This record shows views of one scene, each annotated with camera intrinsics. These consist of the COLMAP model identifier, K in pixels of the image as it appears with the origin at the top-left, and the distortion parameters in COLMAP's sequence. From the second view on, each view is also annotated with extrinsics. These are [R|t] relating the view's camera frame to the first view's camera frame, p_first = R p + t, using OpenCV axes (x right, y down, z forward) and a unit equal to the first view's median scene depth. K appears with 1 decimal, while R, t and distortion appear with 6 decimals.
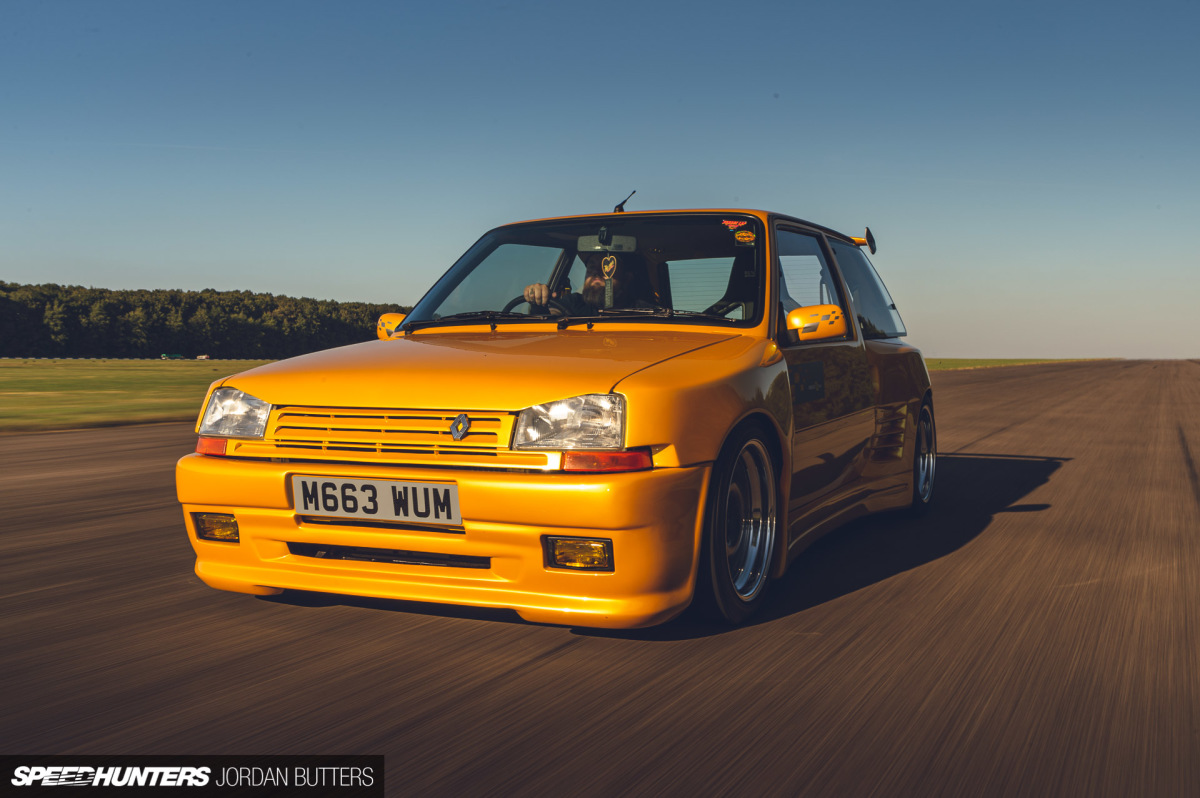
lens RADIAL K [[1213.0, 0, 603.2], [0, 1213.0, 370.0], [0, 0, 1]] dist [0.002943, -0.004926]
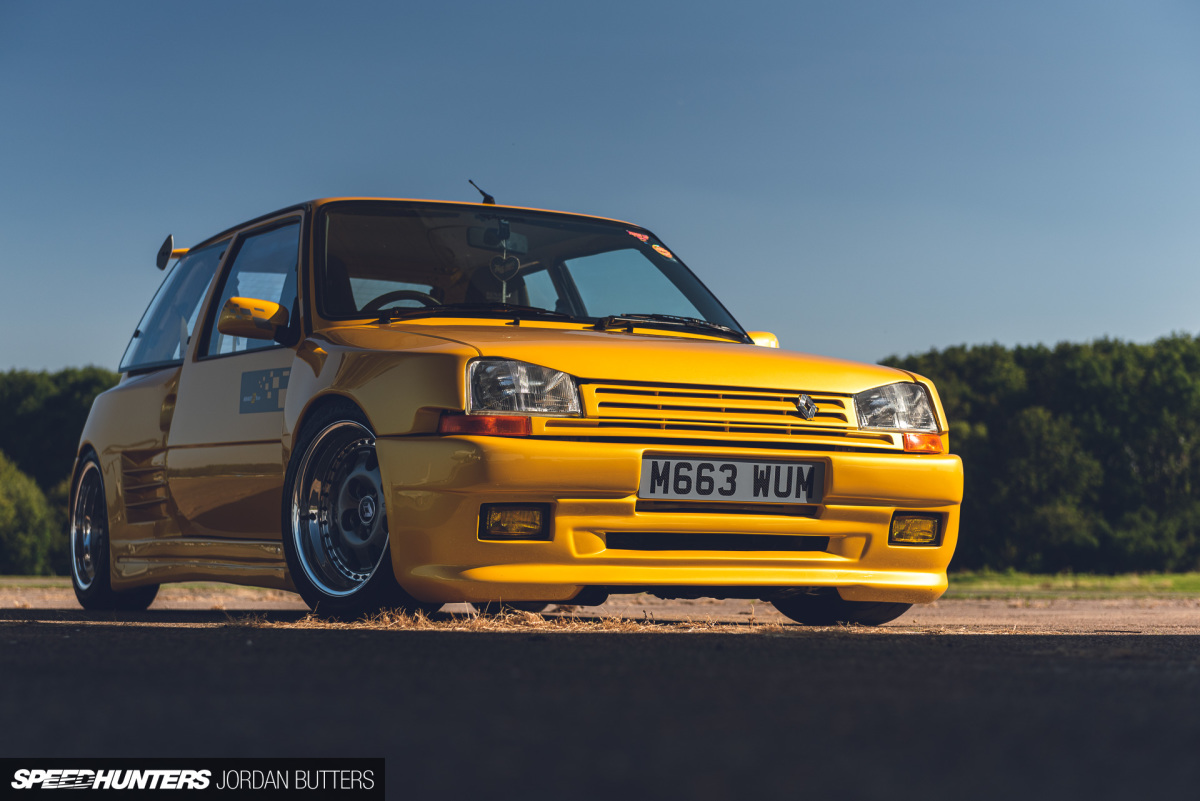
lens RADIAL K [[1991.3, 0, 600.0], [0, 1991.3, 400.5], [0, 0, 1]] dist [-0.020275, -0.030572]
pose [[0.640676, 0.066227, 0.764950, -1.437353], [-0.007771, 0.996781, -0.079790, 0.168467], [-0.767772, 0.045175, 0.639128, 0.083027]]
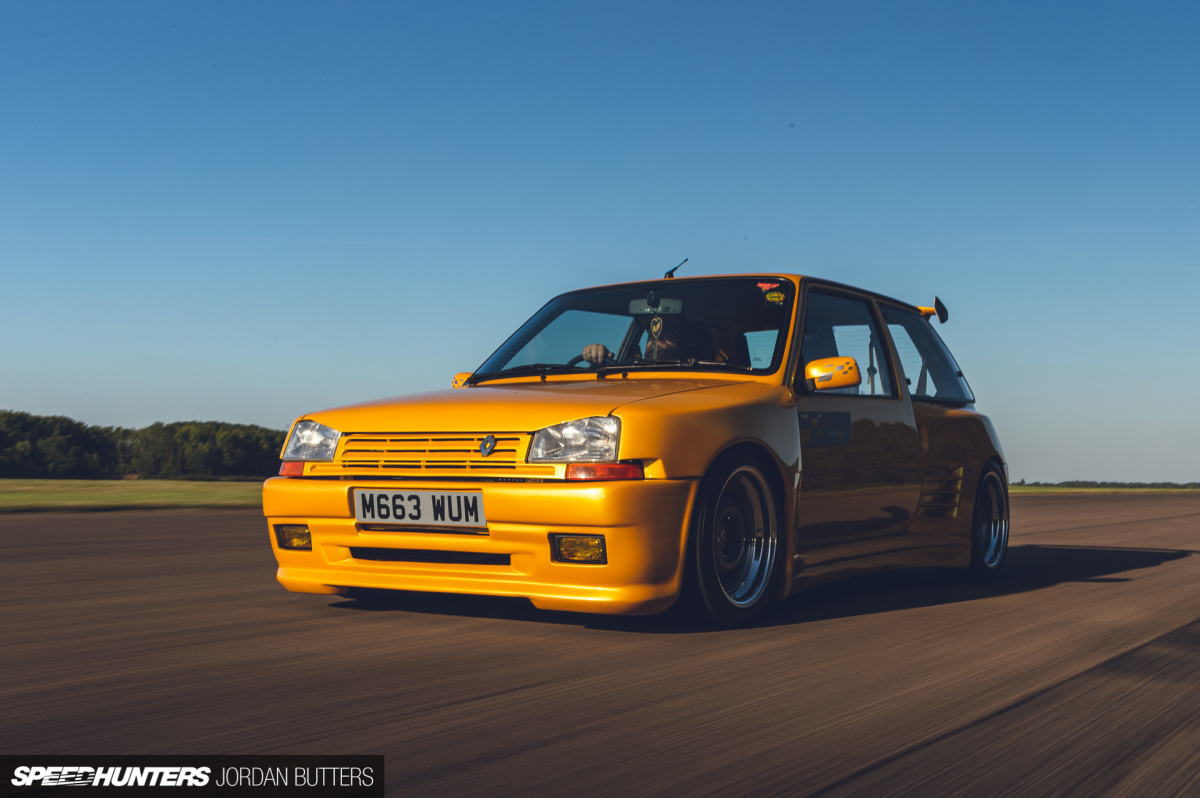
lens RADIAL K [[1391.9, 0, 600.0], [0, 1391.9, 399.0], [0, 0, 1]] dist [-0.003612, 0.001939]
pose [[0.991236, 0.002719, -0.132074, 0.168140], [-0.011635, 0.997700, -0.066782, 0.089059], [0.131588, 0.067734, 0.988988, -0.336188]]
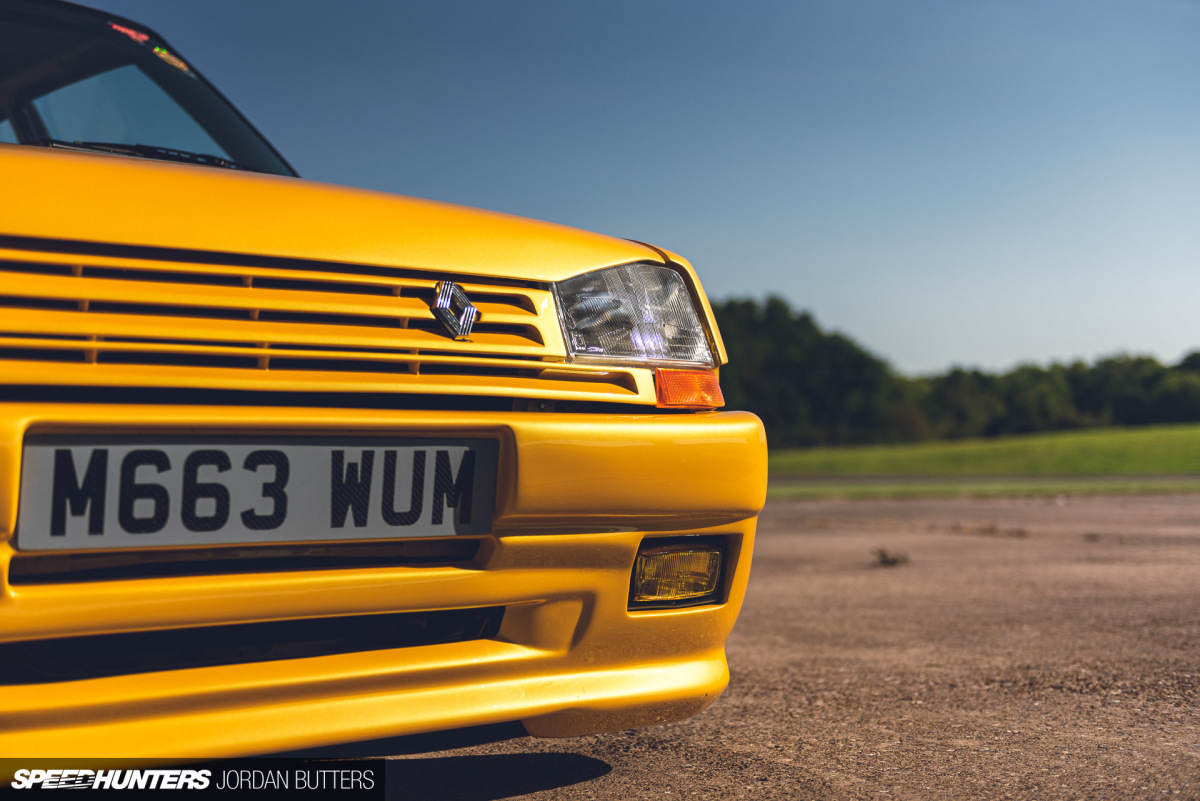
lens RADIAL K [[1645.2, 0, 600.0], [0, 1645.2, 400.5], [0, 0, 1]] dist [0.004537, -0.041724]
pose [[0.437956, 0.028959, 0.898530, -0.602206], [0.010284, 0.999254, -0.037218, 0.098407], [-0.898937, 0.025540, 0.437332, 0.679968]]
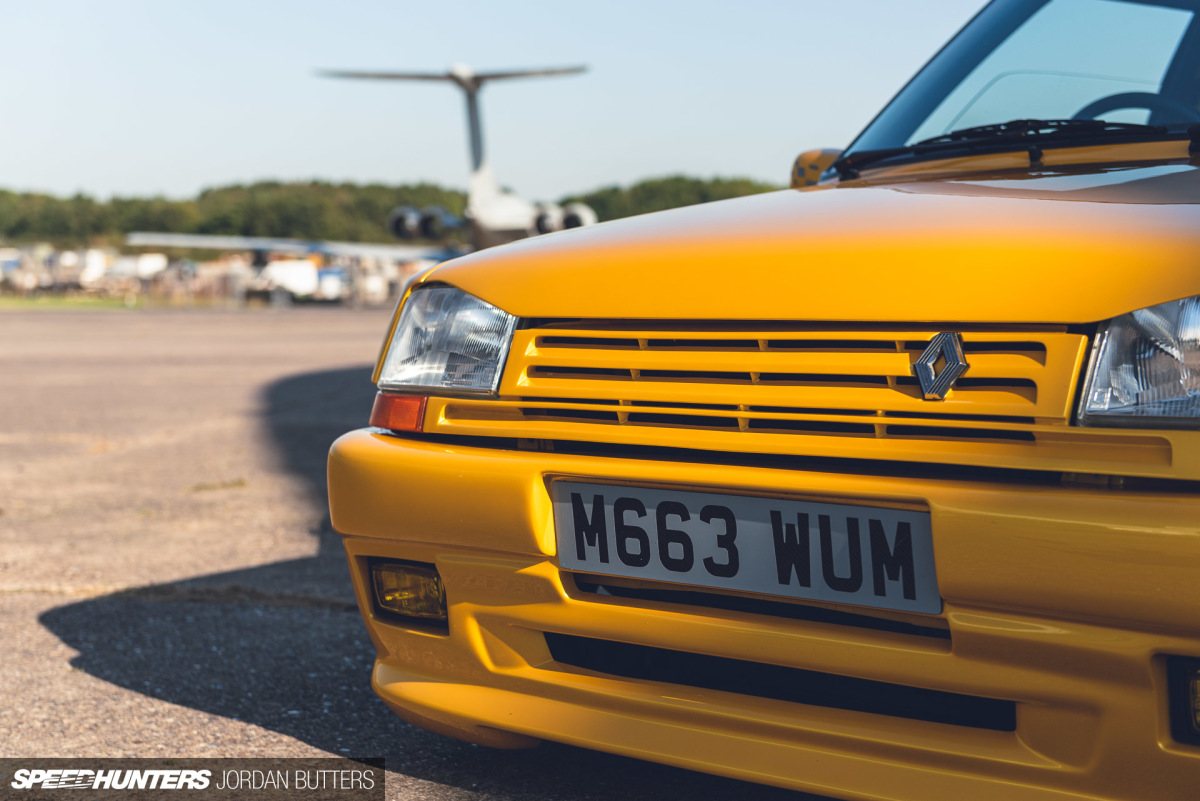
lens RADIAL K [[1991.3, 0, 600.0], [0, 1991.3, 400.5], [0, 0, 1]] dist [-0.020275, -0.030572]
pose [[0.949857, 0.013410, -0.312398, -0.021072], [-0.001741, 0.999291, 0.037600, 0.033467], [0.312681, -0.035170, 0.949207, 0.346841]]
